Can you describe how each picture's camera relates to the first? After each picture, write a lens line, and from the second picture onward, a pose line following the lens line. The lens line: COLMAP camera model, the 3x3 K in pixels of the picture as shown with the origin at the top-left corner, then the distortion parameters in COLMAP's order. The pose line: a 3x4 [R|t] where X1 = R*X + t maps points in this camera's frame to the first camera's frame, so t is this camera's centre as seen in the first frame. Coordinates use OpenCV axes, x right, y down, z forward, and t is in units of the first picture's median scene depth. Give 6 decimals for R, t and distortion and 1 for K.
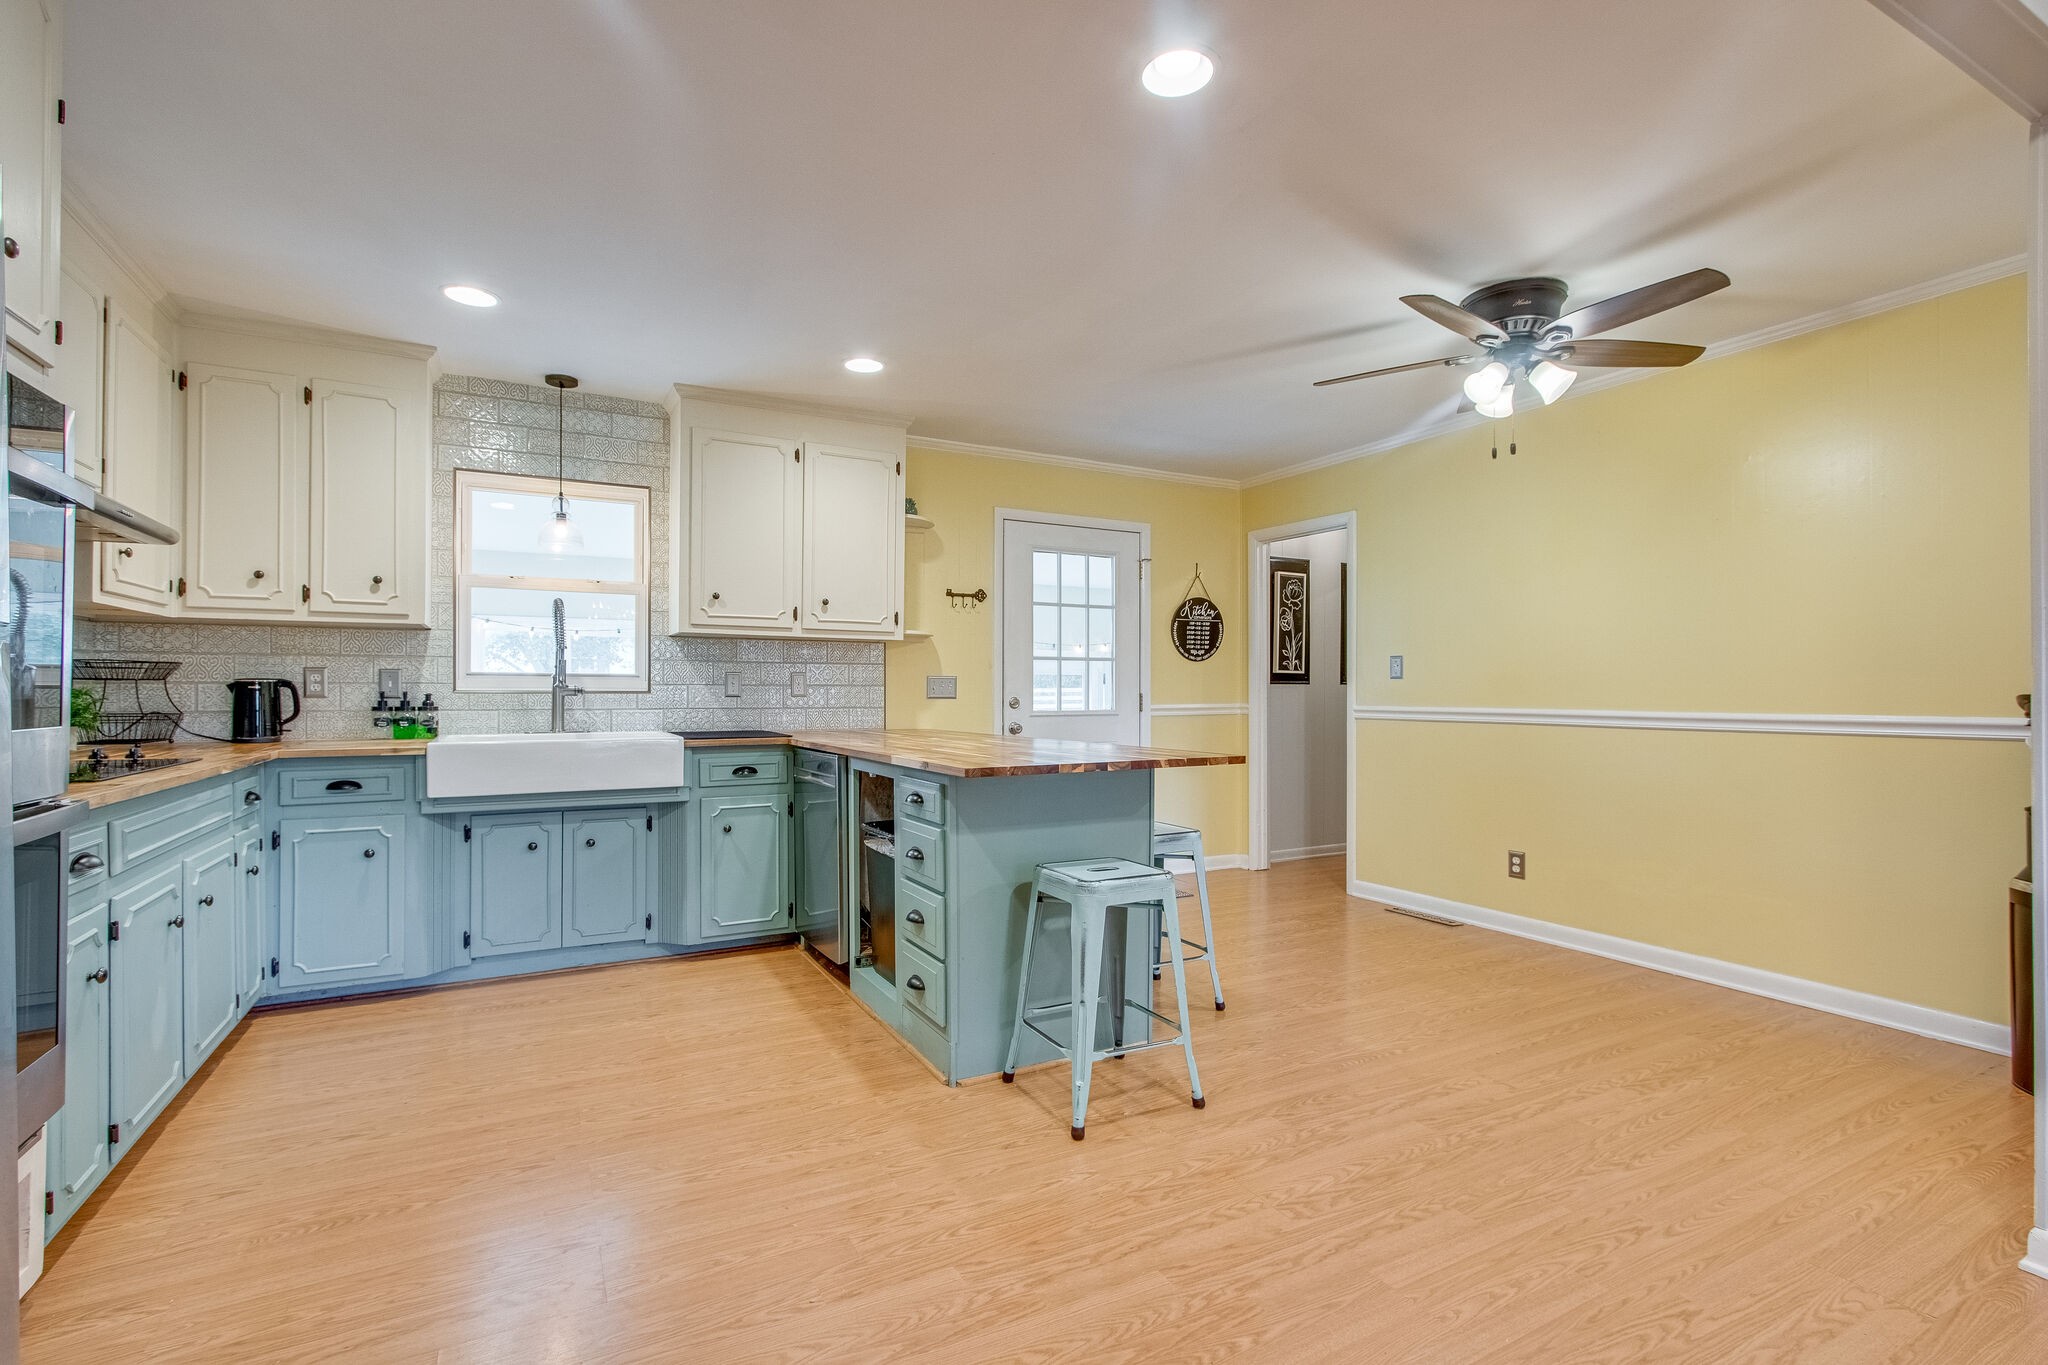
lens RADIAL K [[936.3, 0, 1026.6], [0, 936.3, 689.3], [0, 0, 1]] dist [-0.010843, 0.002163]
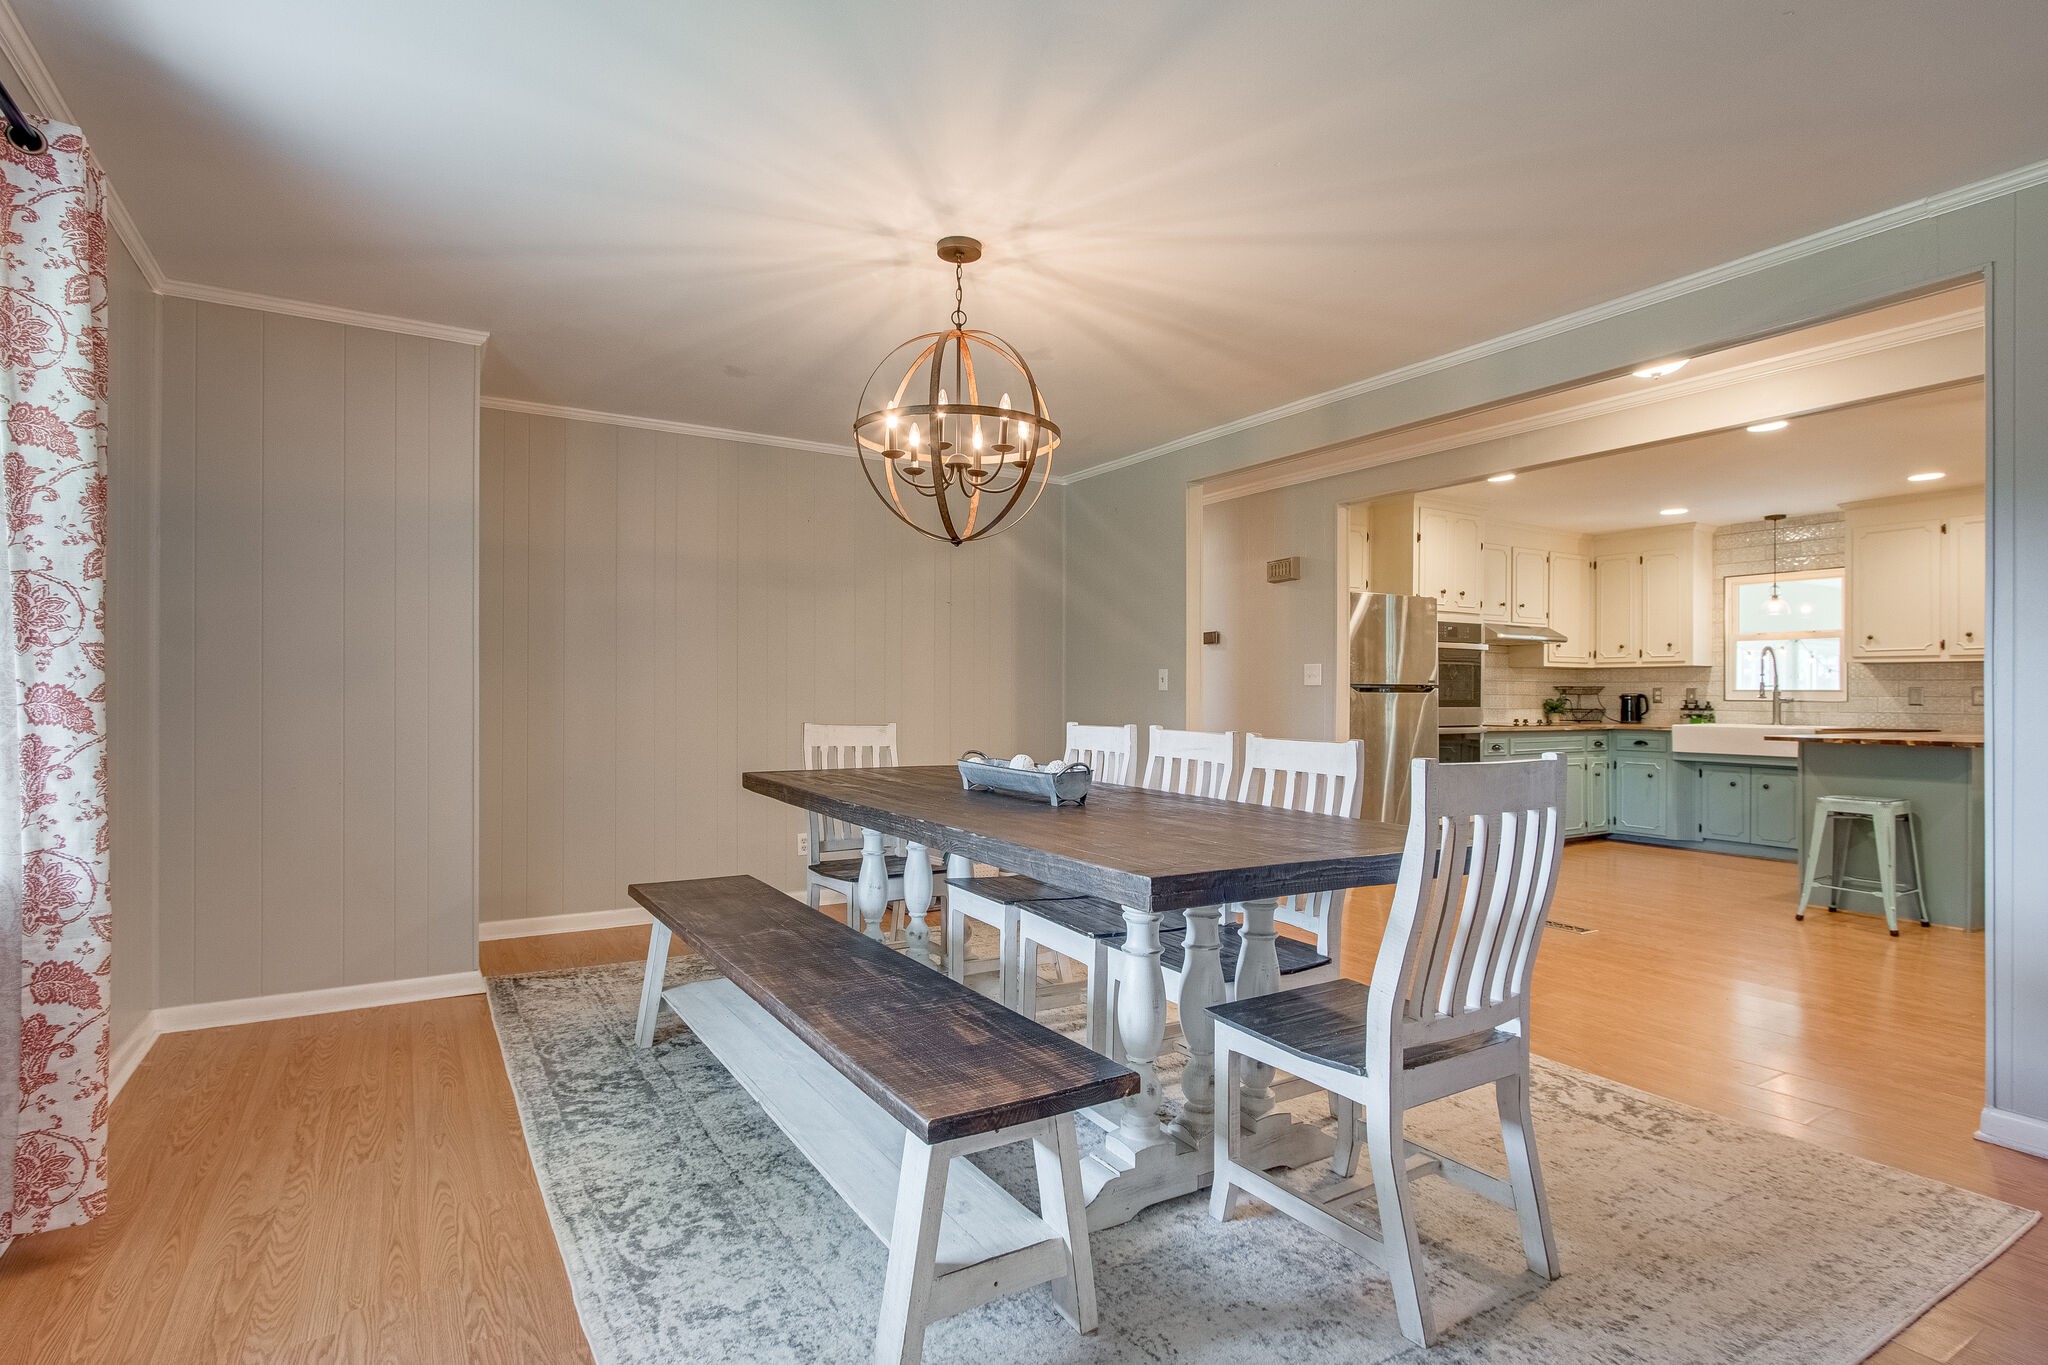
lens RADIAL K [[1007.2, 0, 1020.9], [0, 1007.2, 690.4], [0, 0, 1]] dist [0.000516, 0.000154]
pose [[0.060481, -0.006353, -0.998149, 1.308403], [-0.003976, 0.999970, -0.006606, 0.001671], [0.998161, 0.004368, 0.060454, -0.502014]]
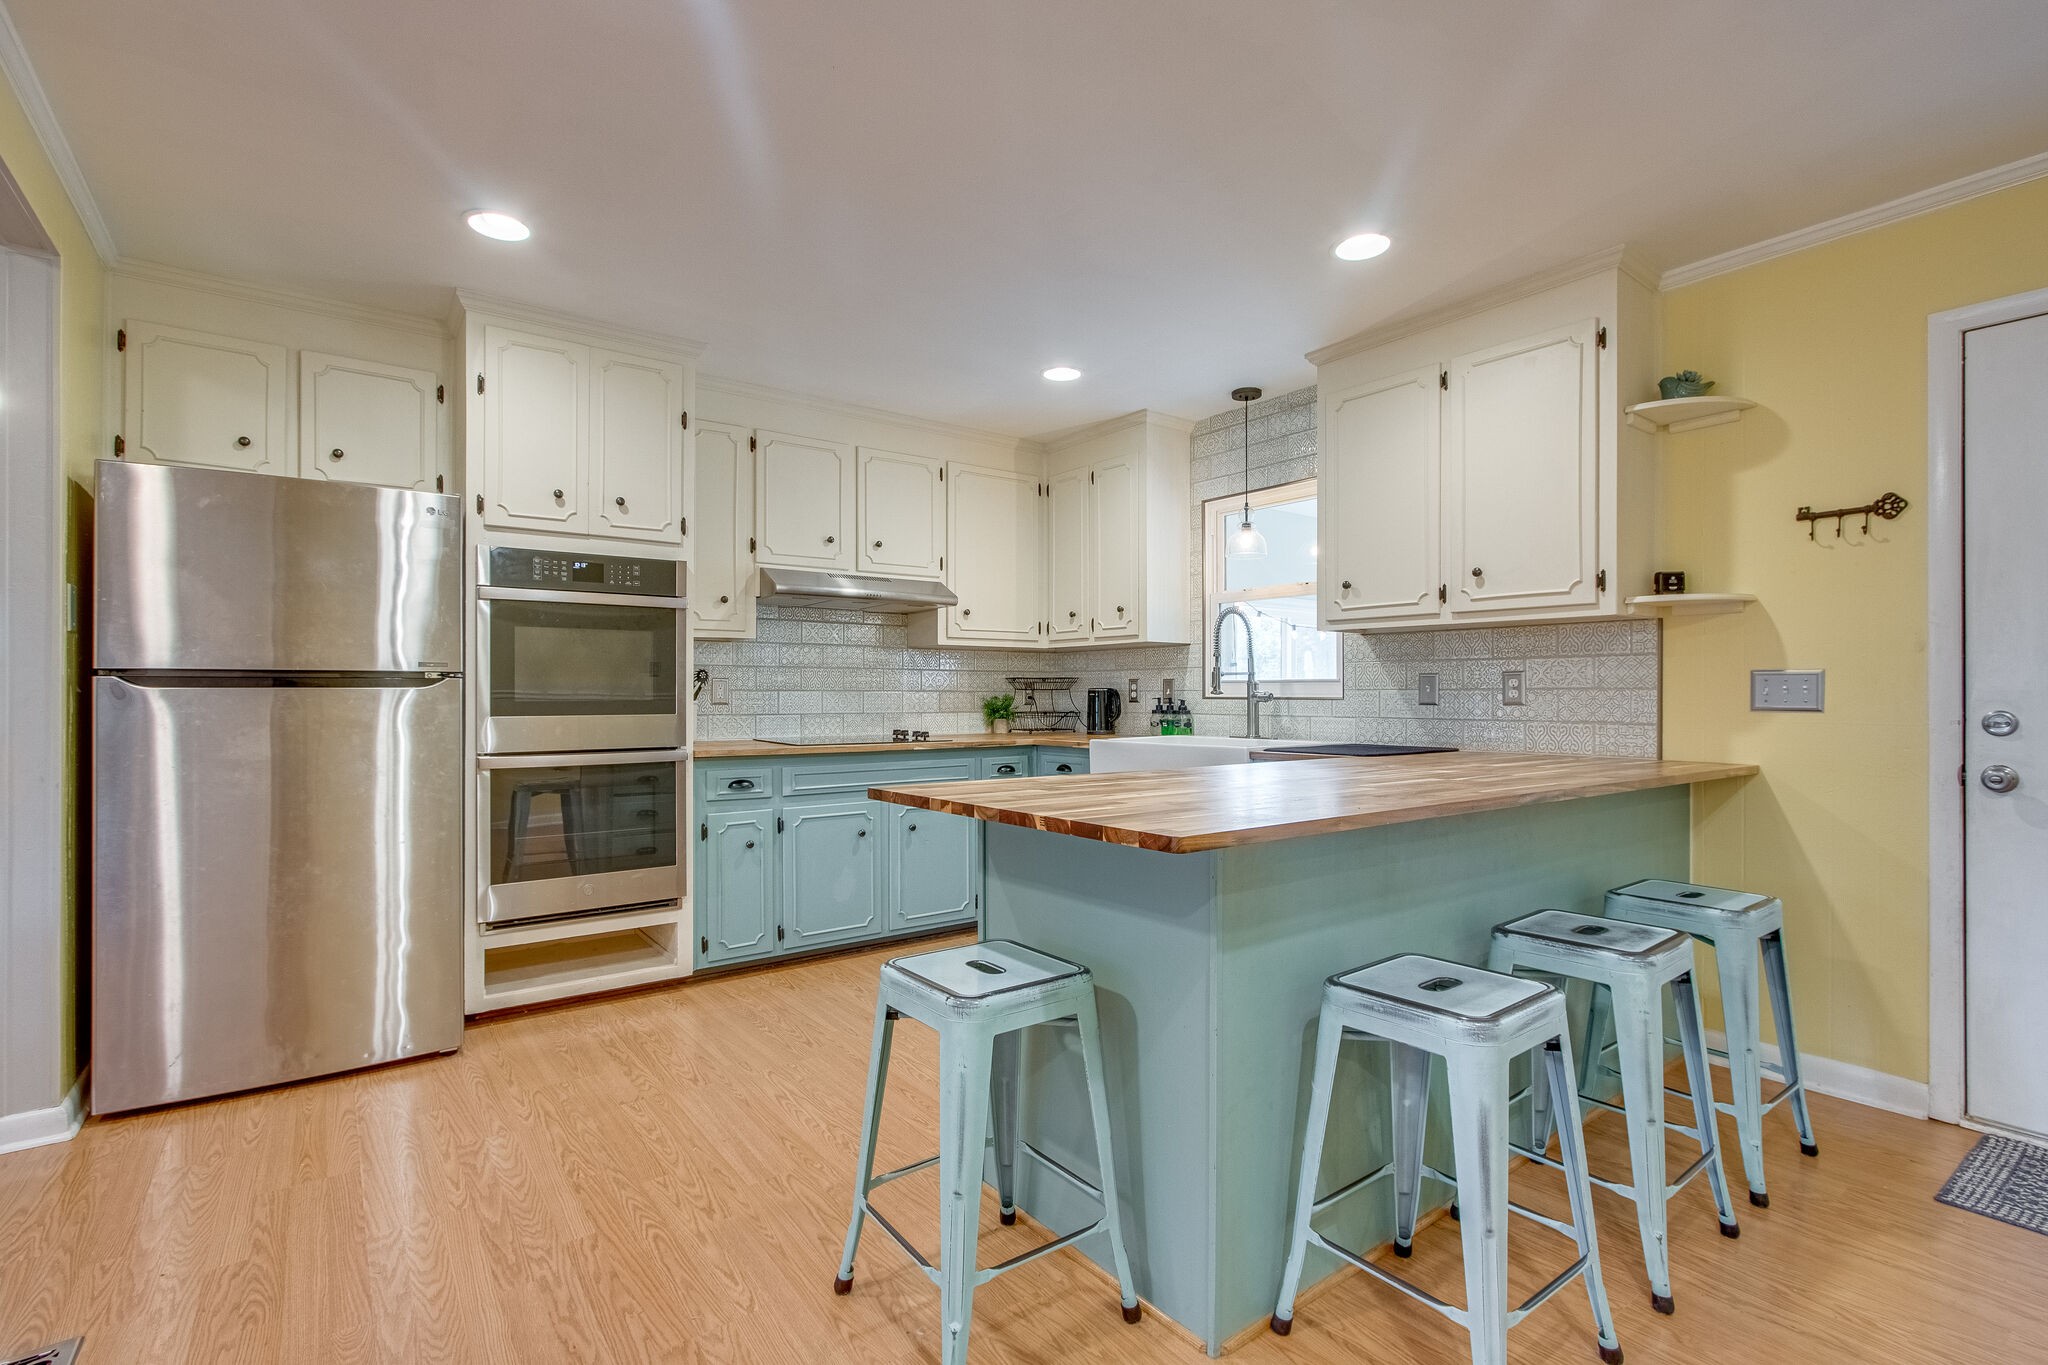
lens RADIAL K [[936.3, 0, 1013.2], [0, 936.3, 695.4], [0, 0, 1]] dist [-0.010843, 0.002163]
pose [[0.142159, -0.000677, -0.989844, 0.503334], [0.001784, 0.999998, -0.000428, -0.000170], [0.989842, -0.001705, 0.142160, 0.632123]]
